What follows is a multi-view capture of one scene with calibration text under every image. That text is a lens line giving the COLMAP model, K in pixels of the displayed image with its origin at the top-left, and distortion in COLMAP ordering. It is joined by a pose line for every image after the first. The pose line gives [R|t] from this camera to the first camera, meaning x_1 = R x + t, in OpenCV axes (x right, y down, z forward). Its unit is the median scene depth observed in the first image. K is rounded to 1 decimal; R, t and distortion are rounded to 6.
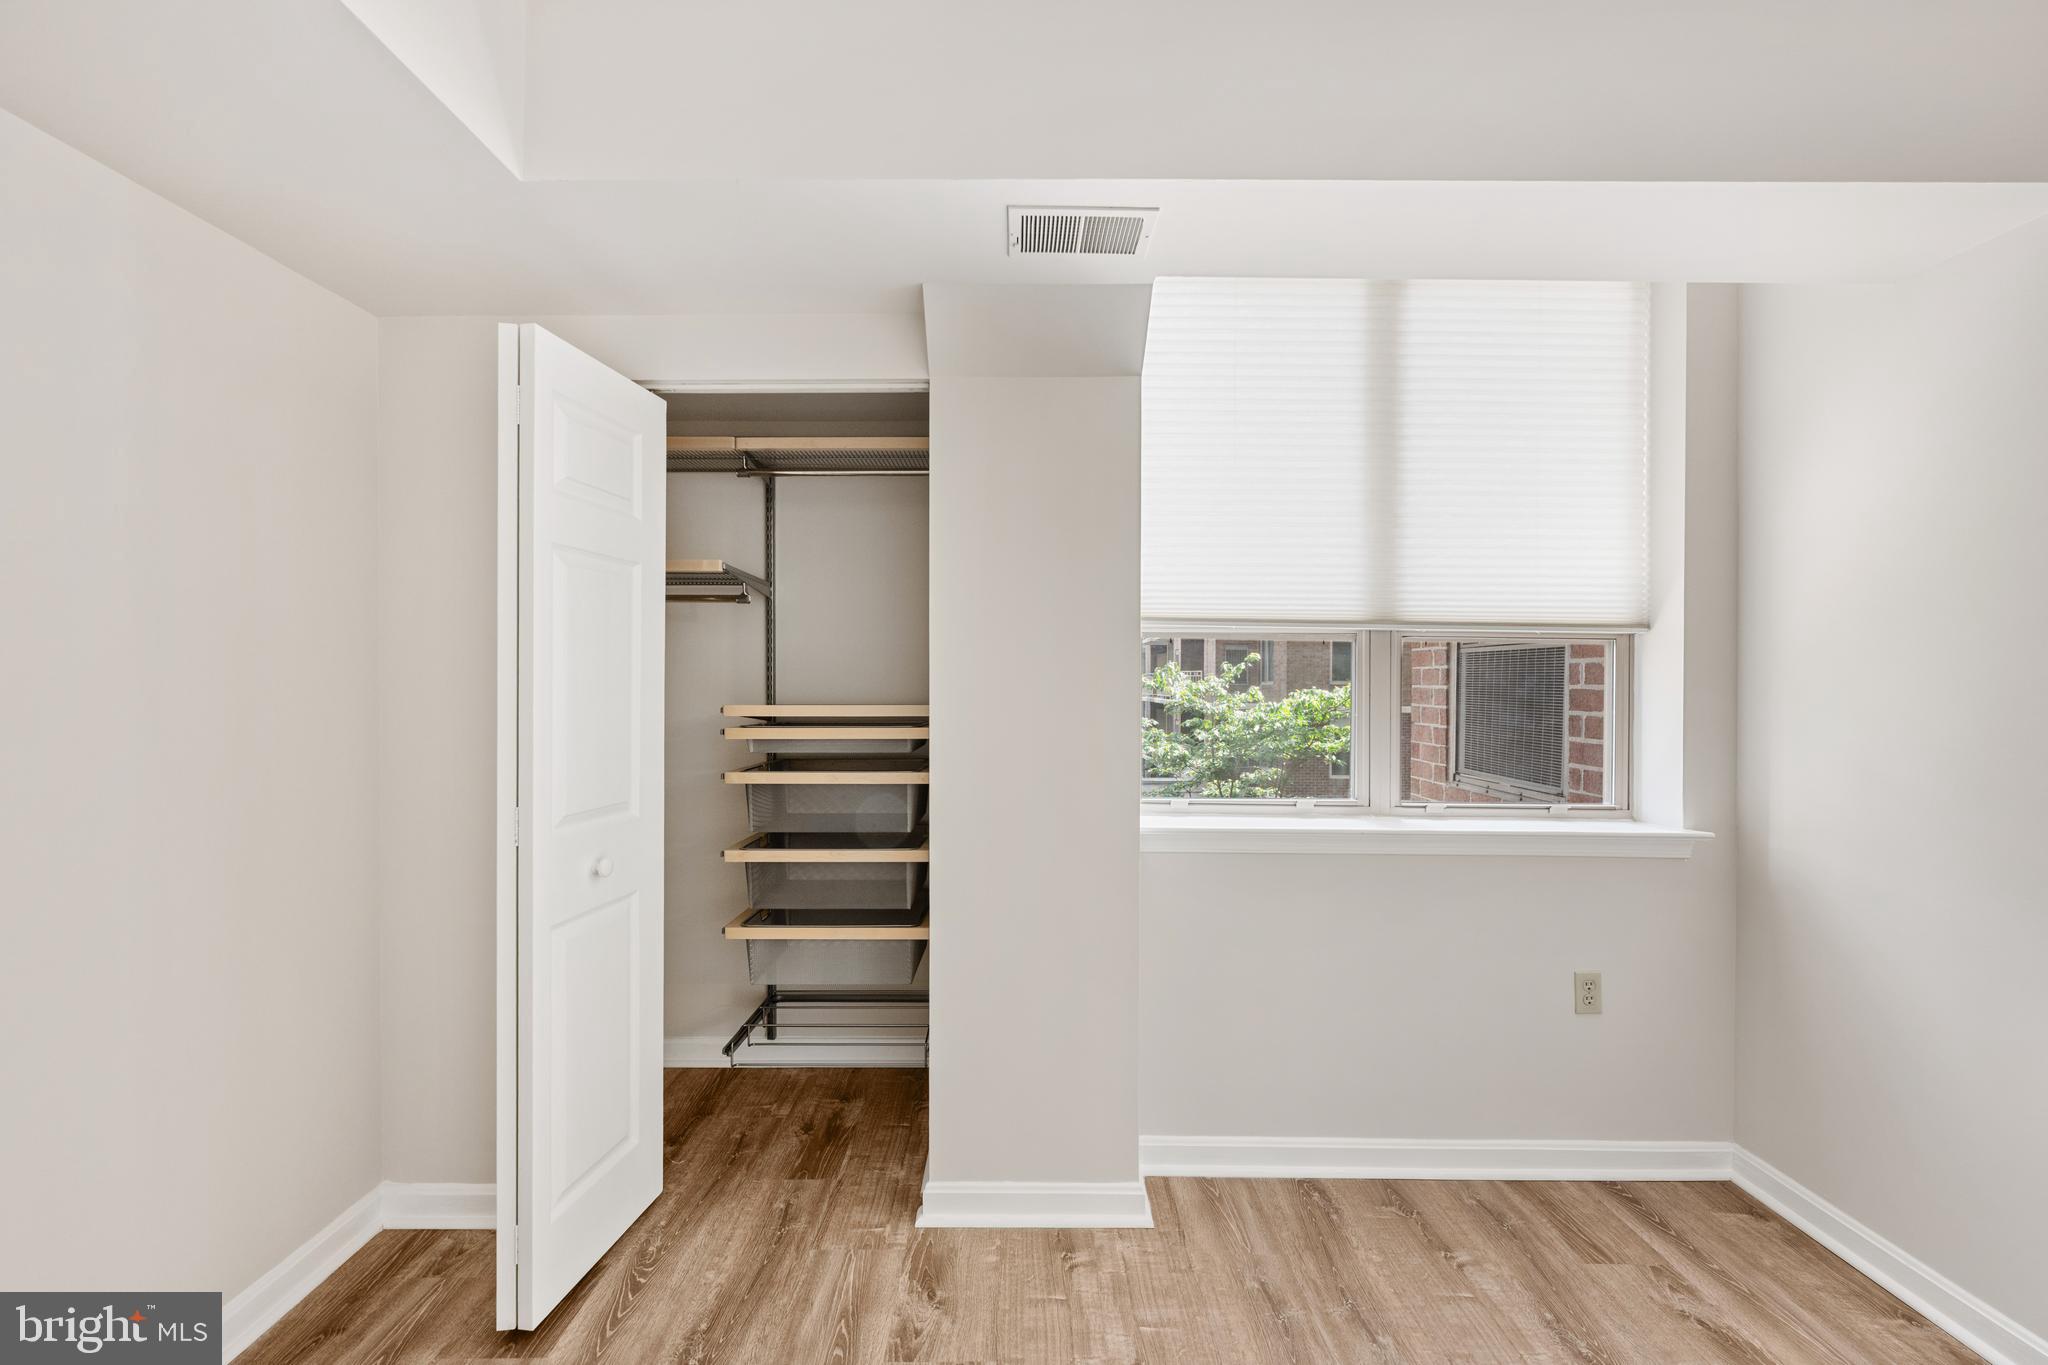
lens RADIAL K [[811.3, 0, 1025.1], [0, 811.3, 684.1], [0, 0, 1]] dist [0.000162, 0.000110]
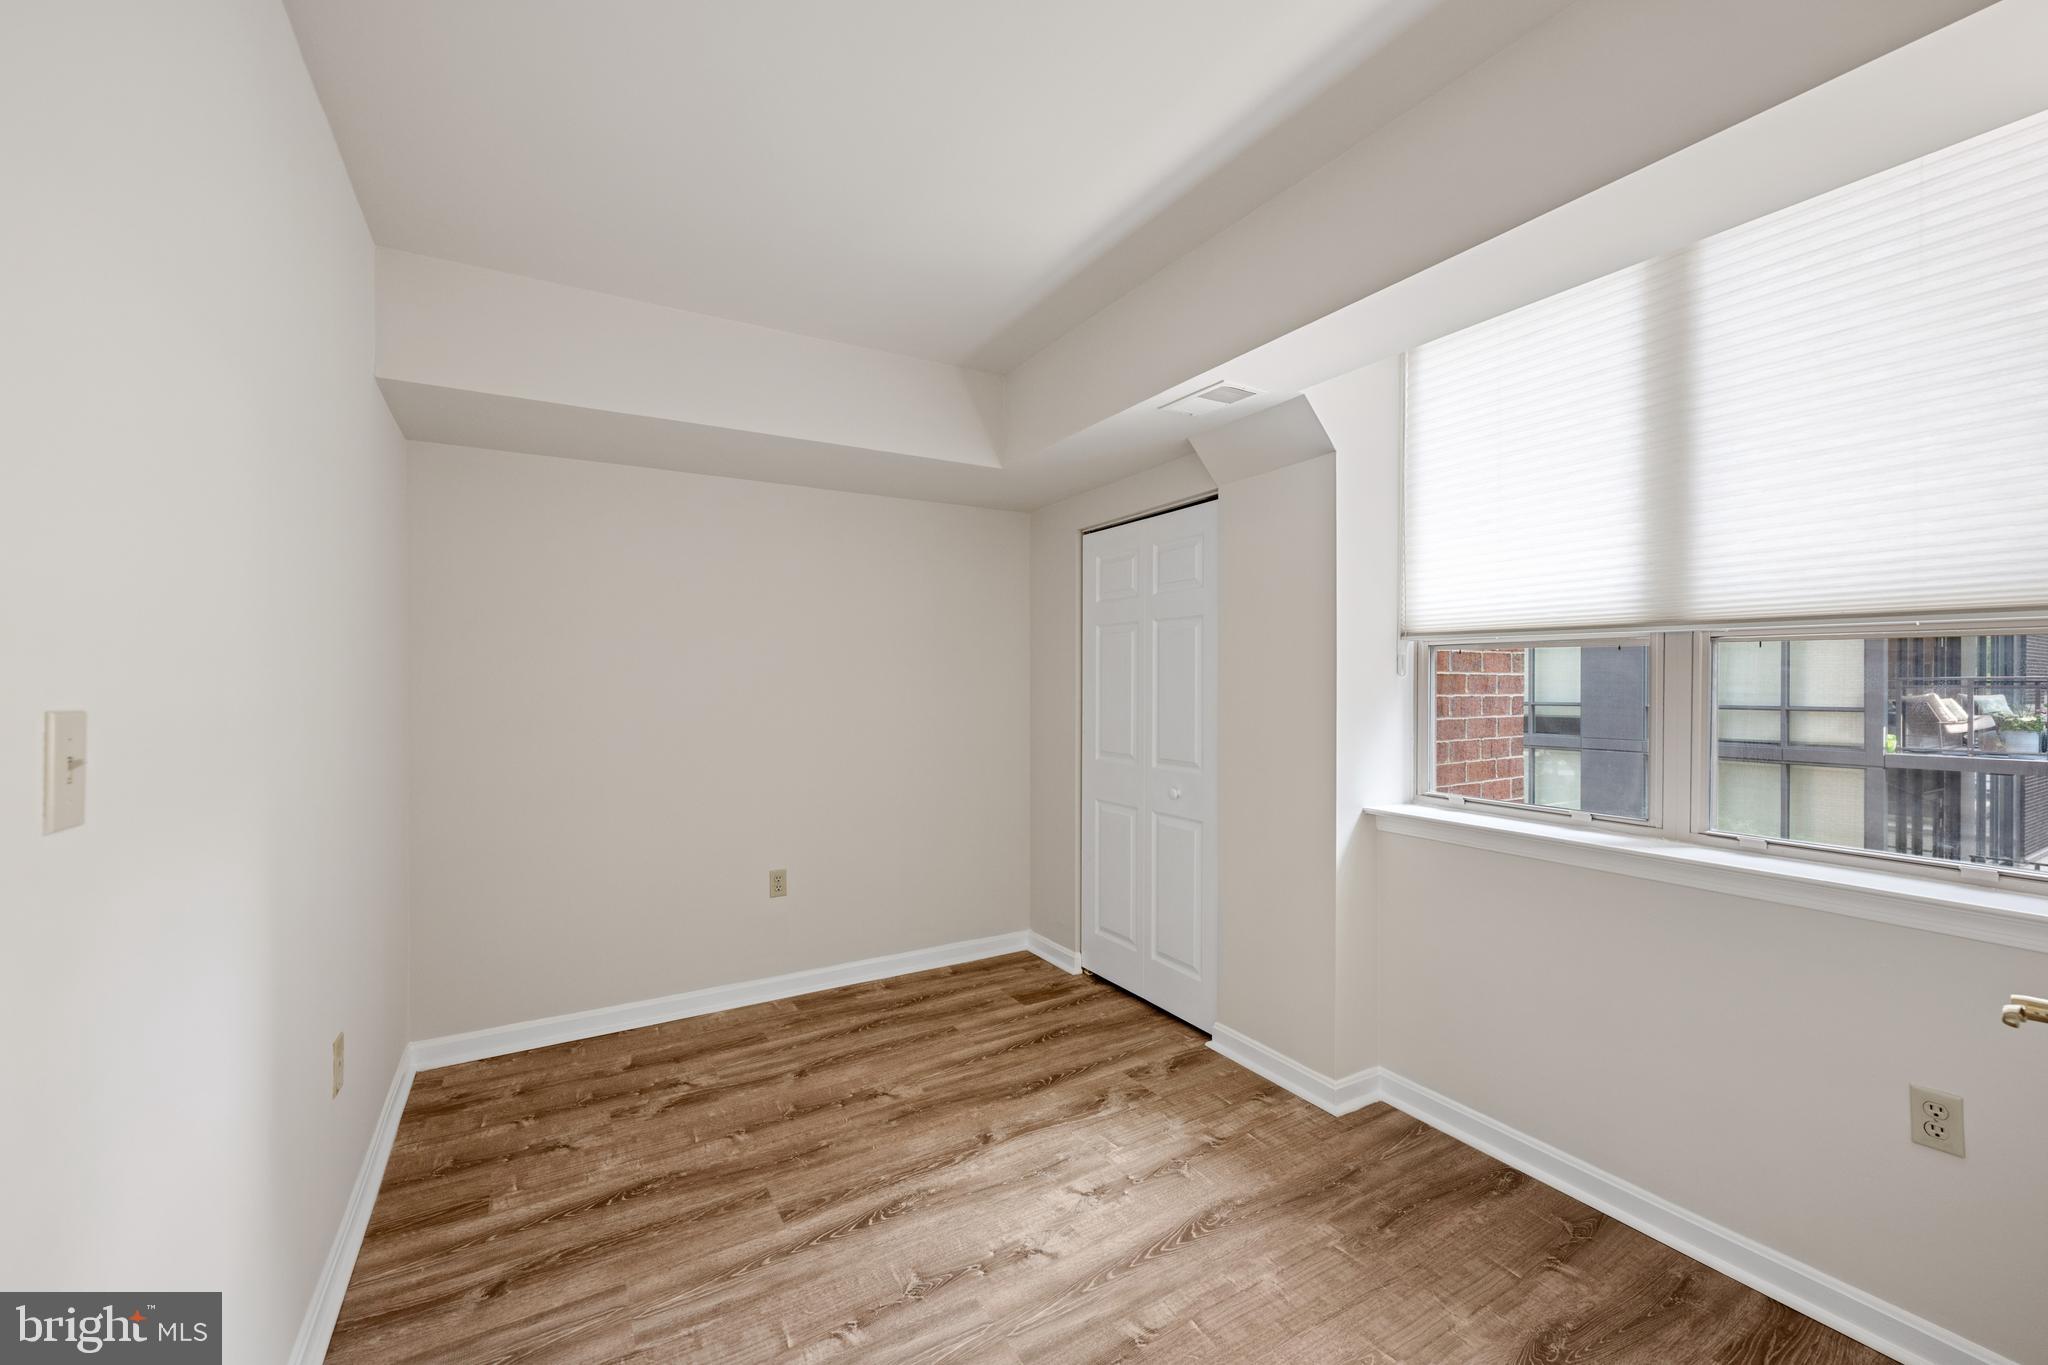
lens RADIAL K [[811.3, 0, 1025.1], [0, 811.3, 684.1], [0, 0, 1]] dist [0.000162, 0.000110]
pose [[0.517149, 0.001424, -0.855894, 1.001673], [-0.009180, 0.999950, -0.003884, 0.001628], [0.855846, 0.009866, 0.517137, -0.081954]]
